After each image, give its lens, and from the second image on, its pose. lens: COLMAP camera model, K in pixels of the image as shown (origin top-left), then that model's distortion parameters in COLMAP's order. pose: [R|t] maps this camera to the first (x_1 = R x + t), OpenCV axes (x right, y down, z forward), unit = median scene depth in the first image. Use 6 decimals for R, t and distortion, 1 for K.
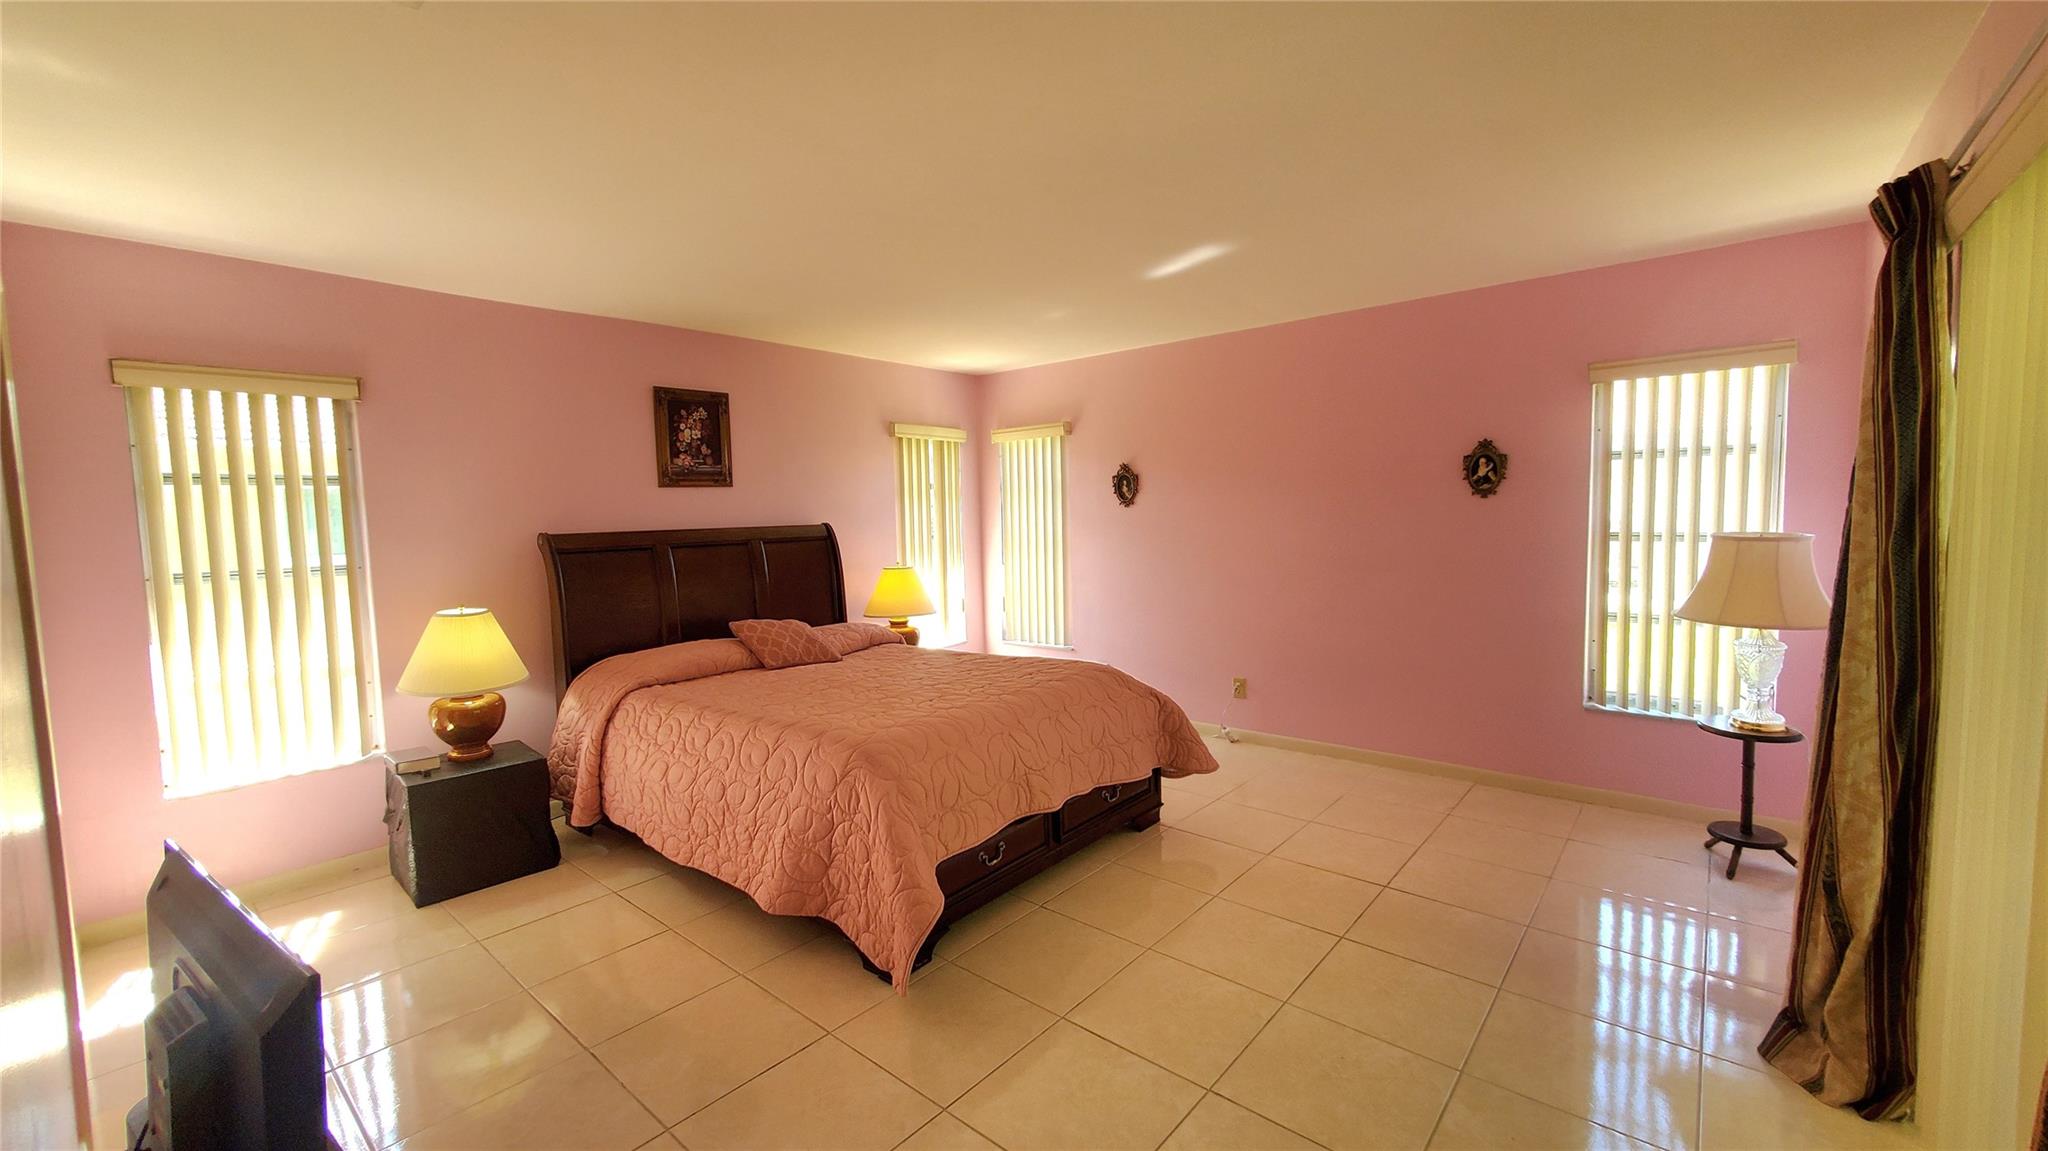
lens RADIAL K [[812.4, 0, 1021.4], [0, 812.4, 567.6], [0, 0, 1]] dist [0.006251, -0.003477]
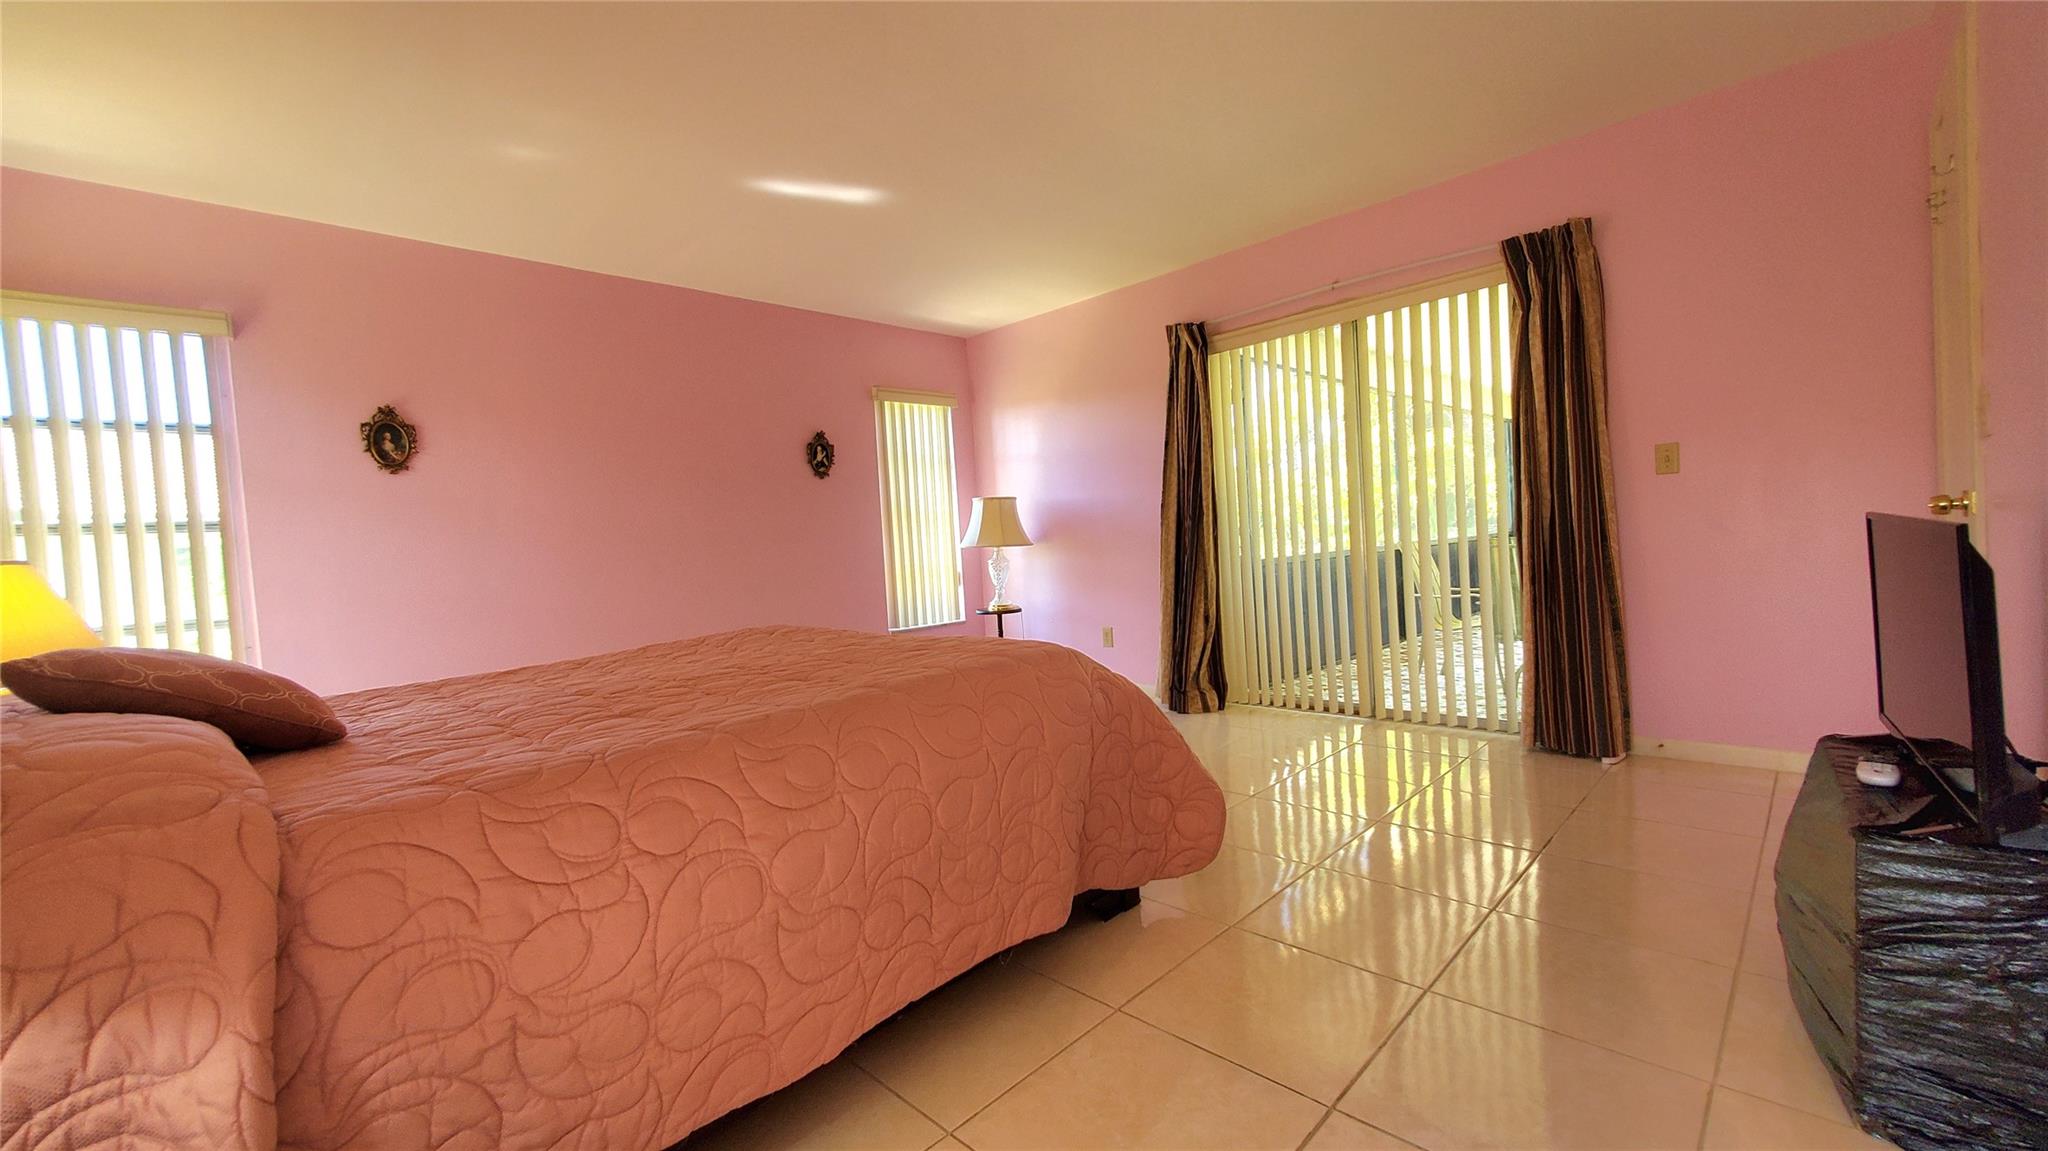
lens RADIAL K [[812.4, 0, 1021.9], [0, 812.4, 575.6], [0, 0, 1]] dist [0.006251, -0.003477]
pose [[0.080423, -0.023631, 0.996481, -0.674158], [0.129417, 0.991504, 0.013068, 0.087314], [-0.988324, 0.127910, 0.082798, 0.656447]]
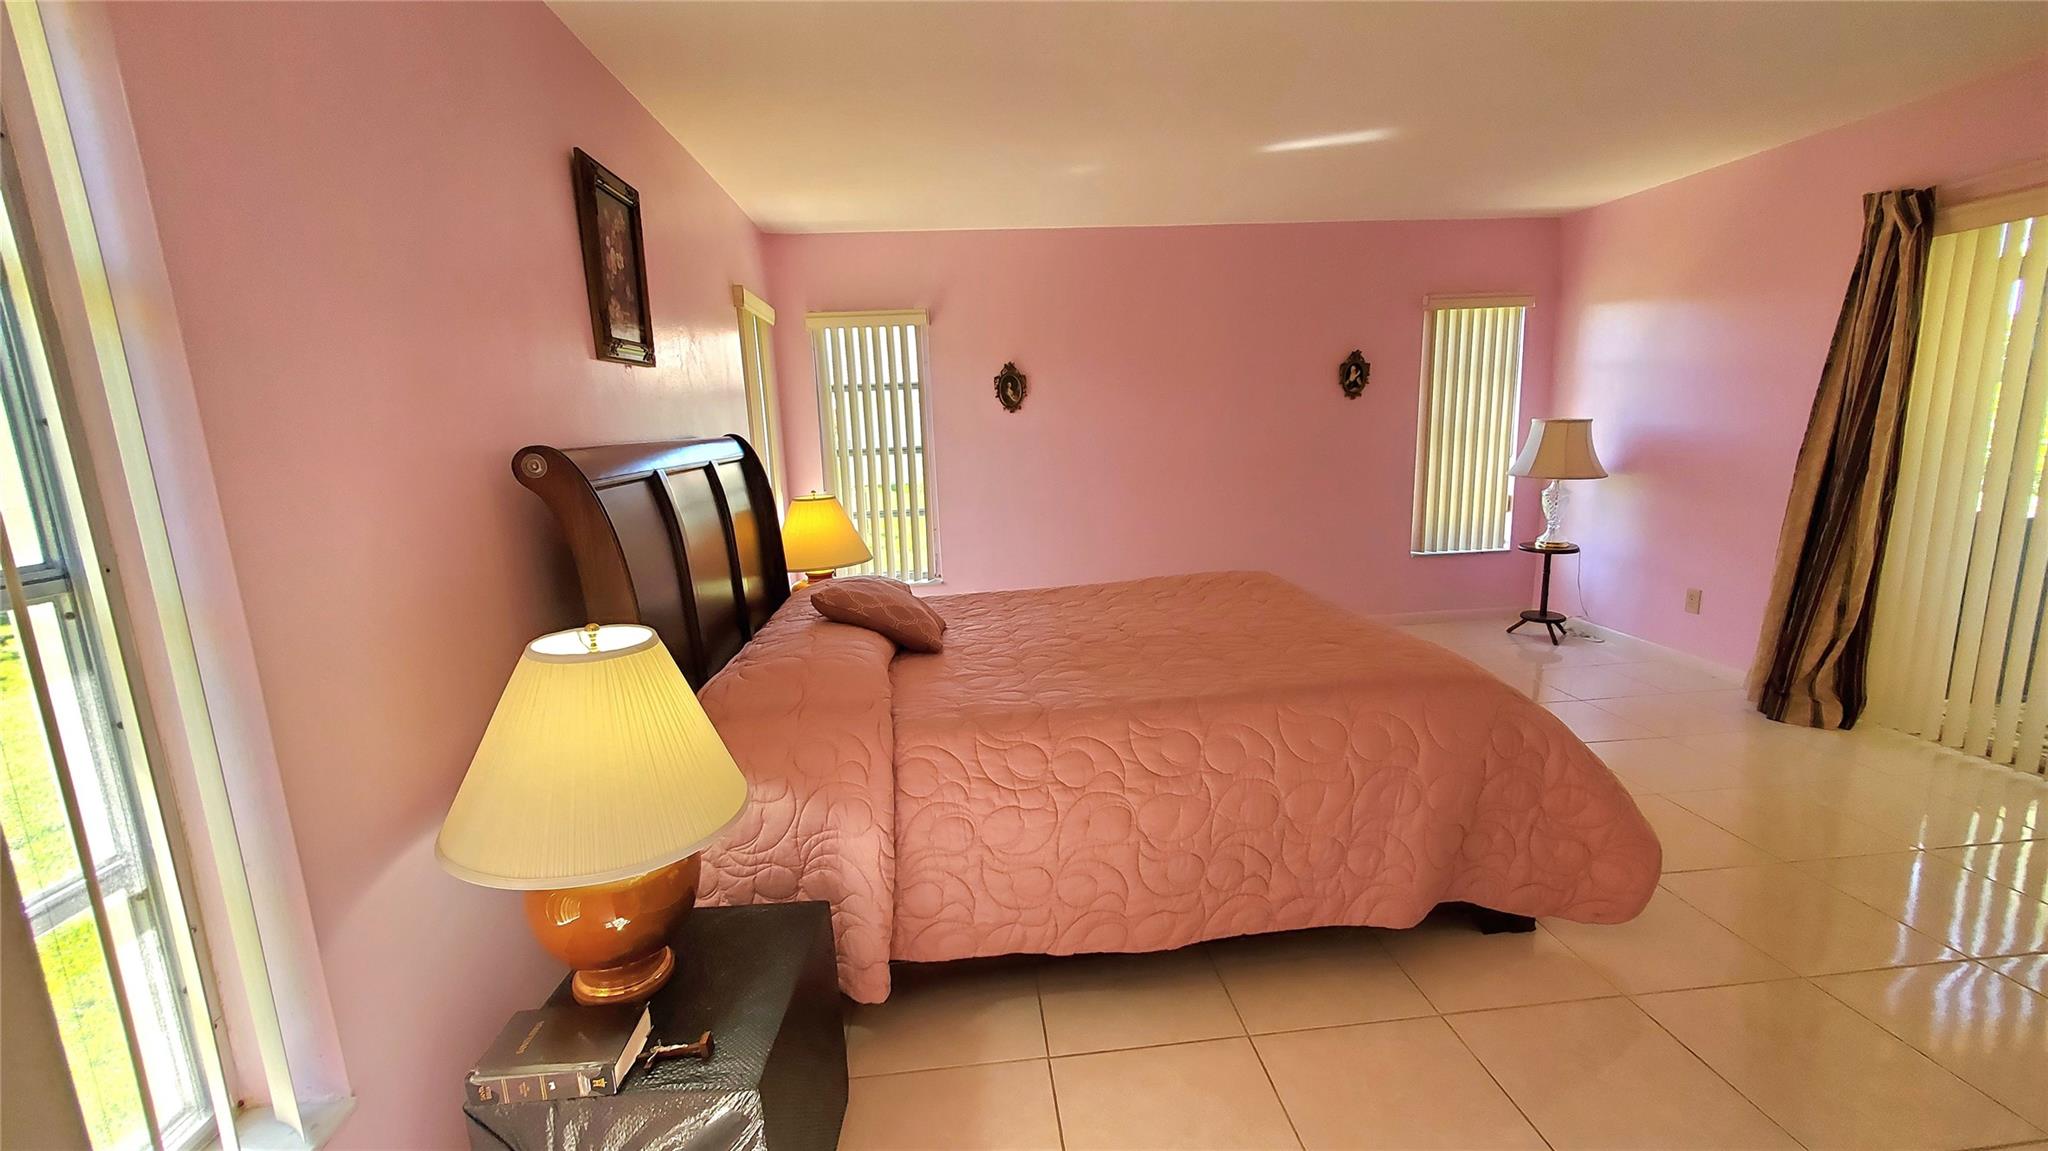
lens RADIAL K [[812.4, 0, 1021.3], [0, 812.4, 571.5], [0, 0, 1]] dist [0.006251, -0.003477]
pose [[0.700406, -0.133747, 0.701101, -0.720799], [0.072404, 0.990533, 0.116629, -0.007945], [-0.710063, -0.030925, 0.703459, 0.513298]]
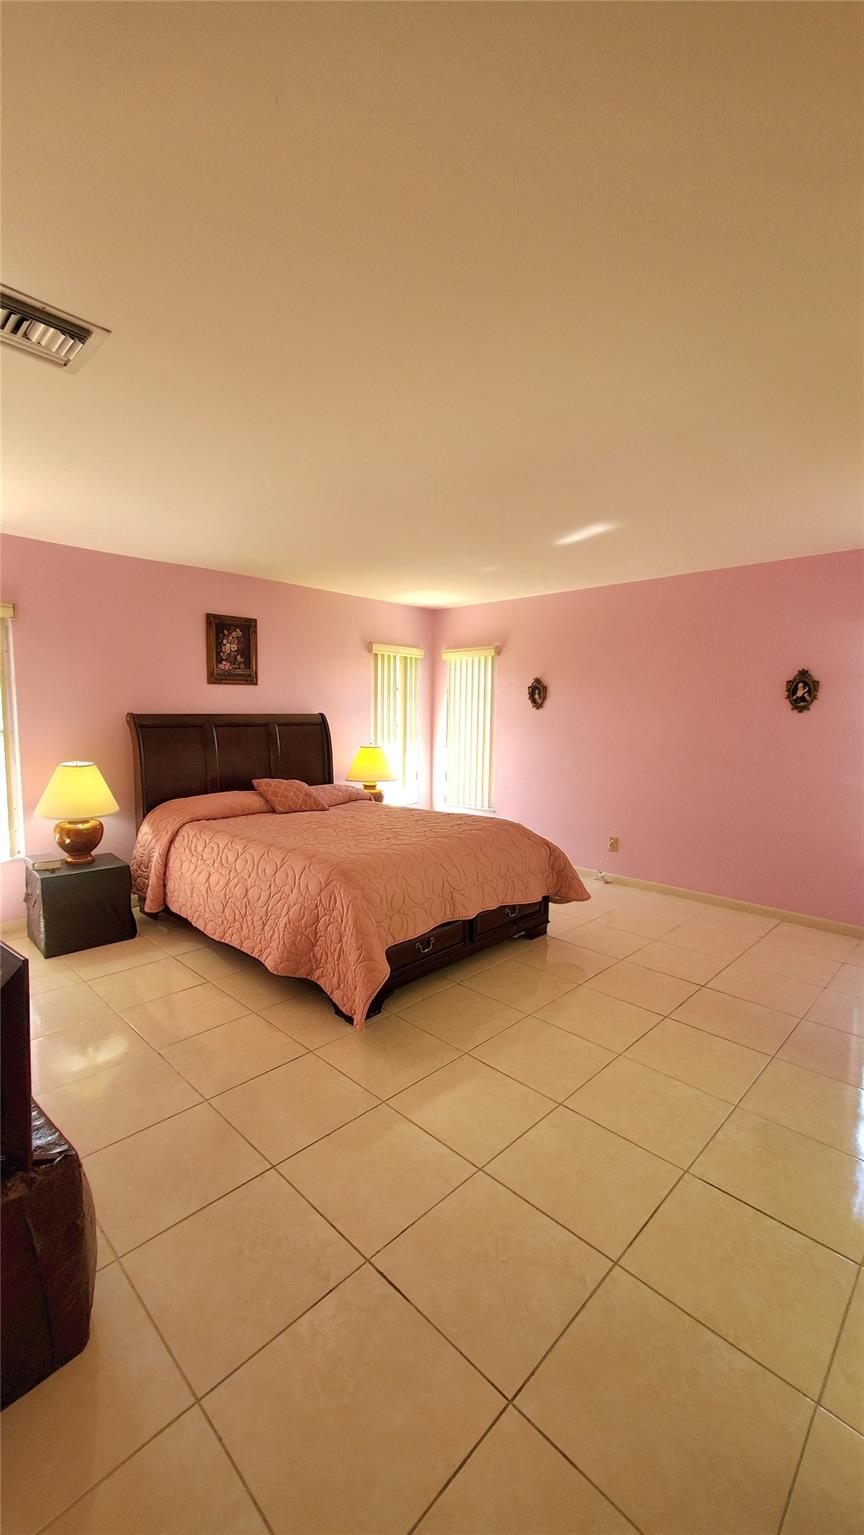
lens RADIAL K [[604.9, 0, 425.6], [0, 604.9, 769.8], [0, 0, 1]] dist [0.002140, -0.000952]
pose [[0.997069, 0.043052, -0.063241, 0.014417], [-0.041032, 0.998616, 0.032898, 0.002068], [0.064569, -0.030207, 0.997456, -0.053322]]
